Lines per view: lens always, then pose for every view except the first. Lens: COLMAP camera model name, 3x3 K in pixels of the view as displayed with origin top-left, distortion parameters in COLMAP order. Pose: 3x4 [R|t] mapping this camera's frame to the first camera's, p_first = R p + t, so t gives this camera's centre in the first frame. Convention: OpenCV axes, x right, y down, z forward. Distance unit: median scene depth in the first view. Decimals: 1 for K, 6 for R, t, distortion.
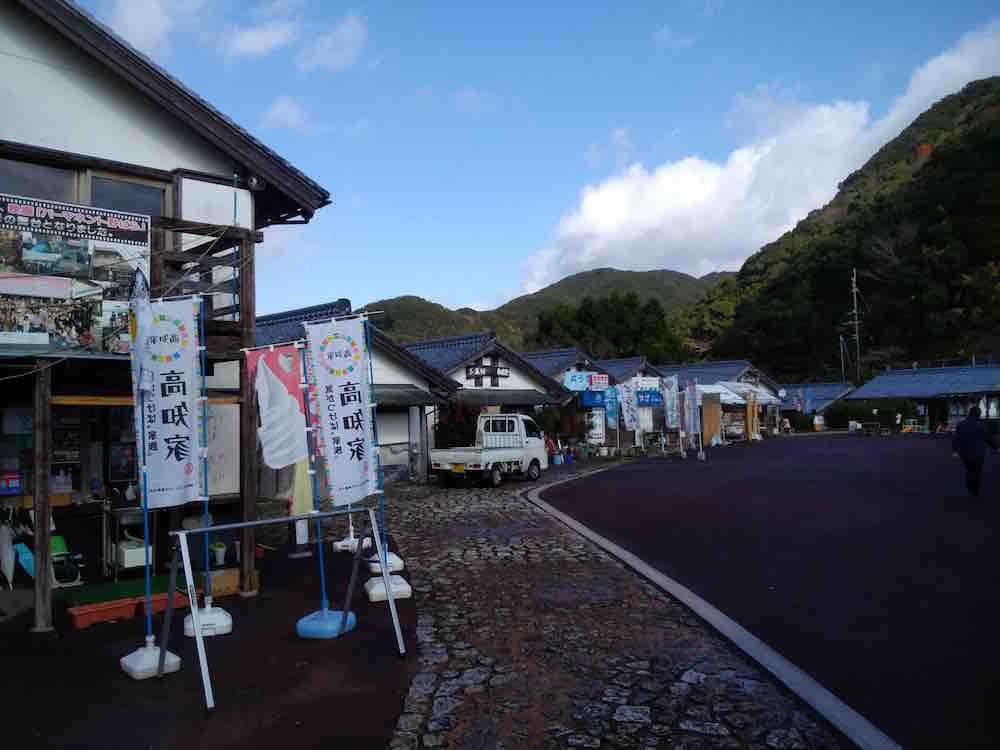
lens RADIAL K [[745.0, 0, 501.6], [0, 745.0, 396.1], [0, 0, 1]] dist [-0.030612, -0.004674]
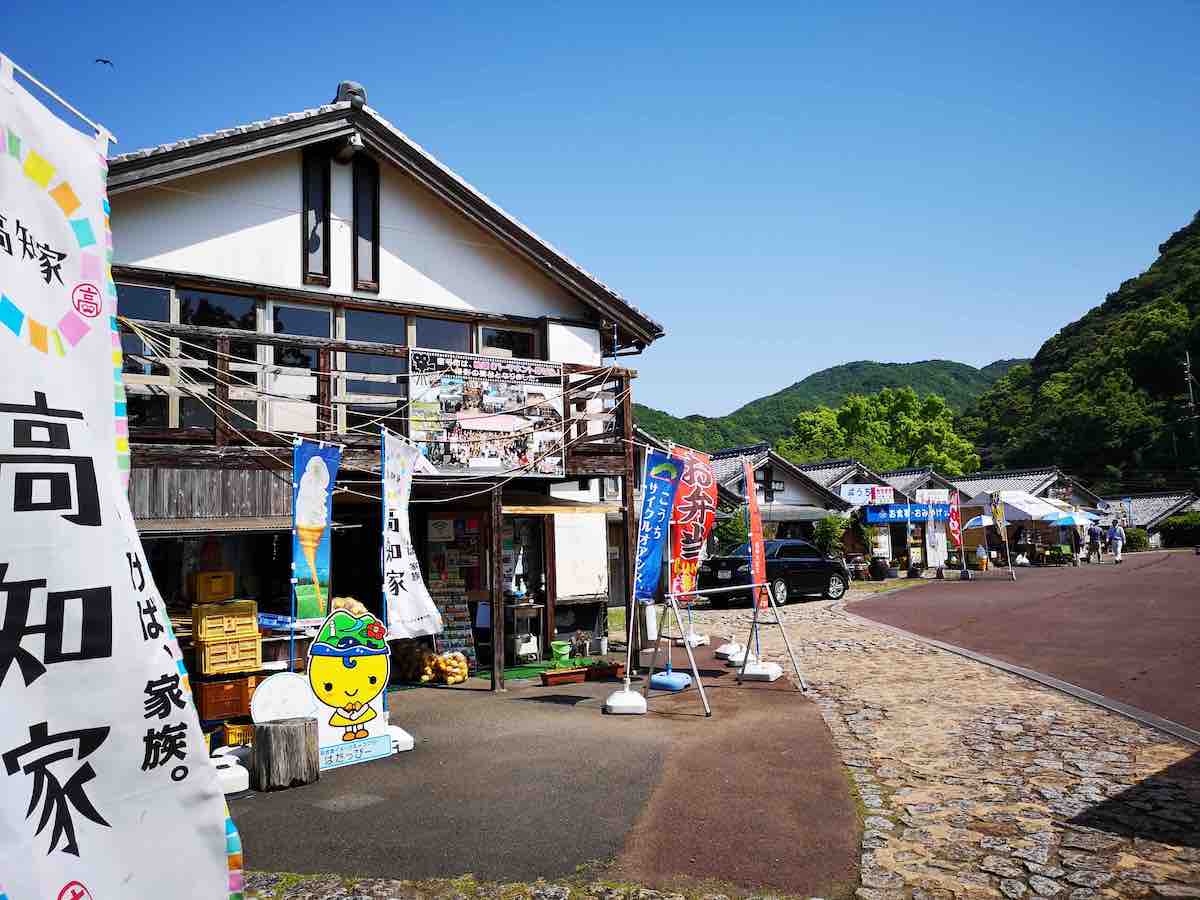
lens RADIAL K [[901.3, 0, 599.8], [0, 901.3, 426.0], [0, 0, 1]] dist [-0.002407, -0.003475]
pose [[0.989272, -0.032665, -0.142386, -0.197015], [0.017612, 0.994239, -0.105725, 0.027299], [0.145019, 0.102083, 0.984149, -0.506653]]
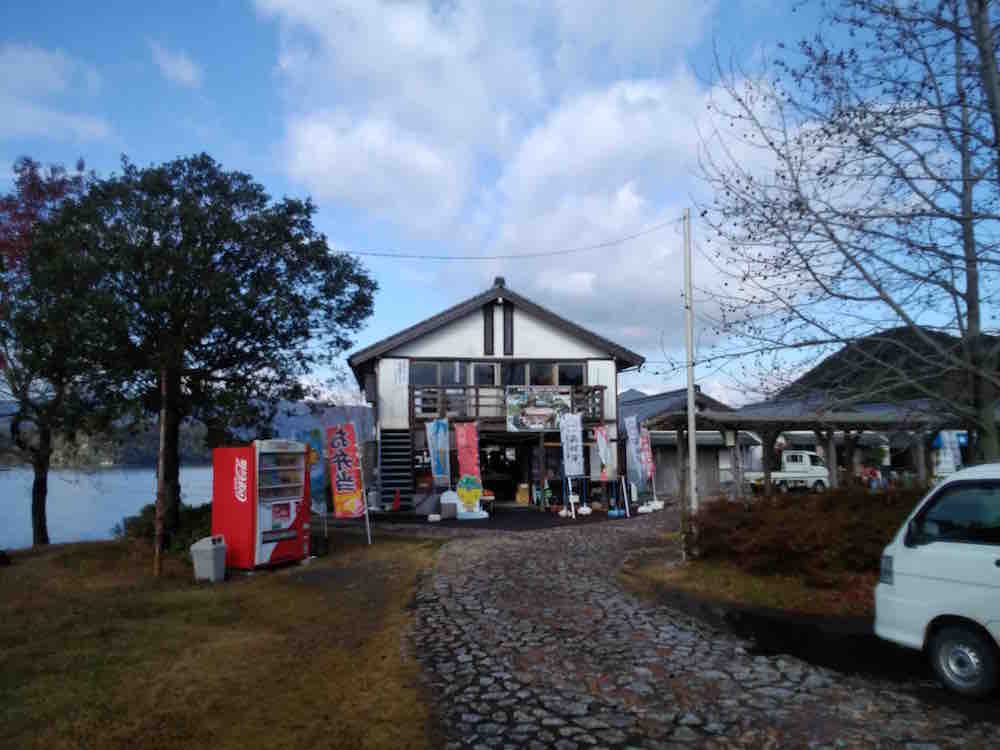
lens RADIAL K [[784.3, 0, 500.0], [0, 784.3, 375.0], [0, 0, 1]] dist [0.005295, 0.002433]
pose [[0.796649, -0.050245, -0.602350, 1.342243], [0.004841, 0.997037, -0.076766, -0.032823], [0.604423, 0.058240, 0.794532, -1.905575]]
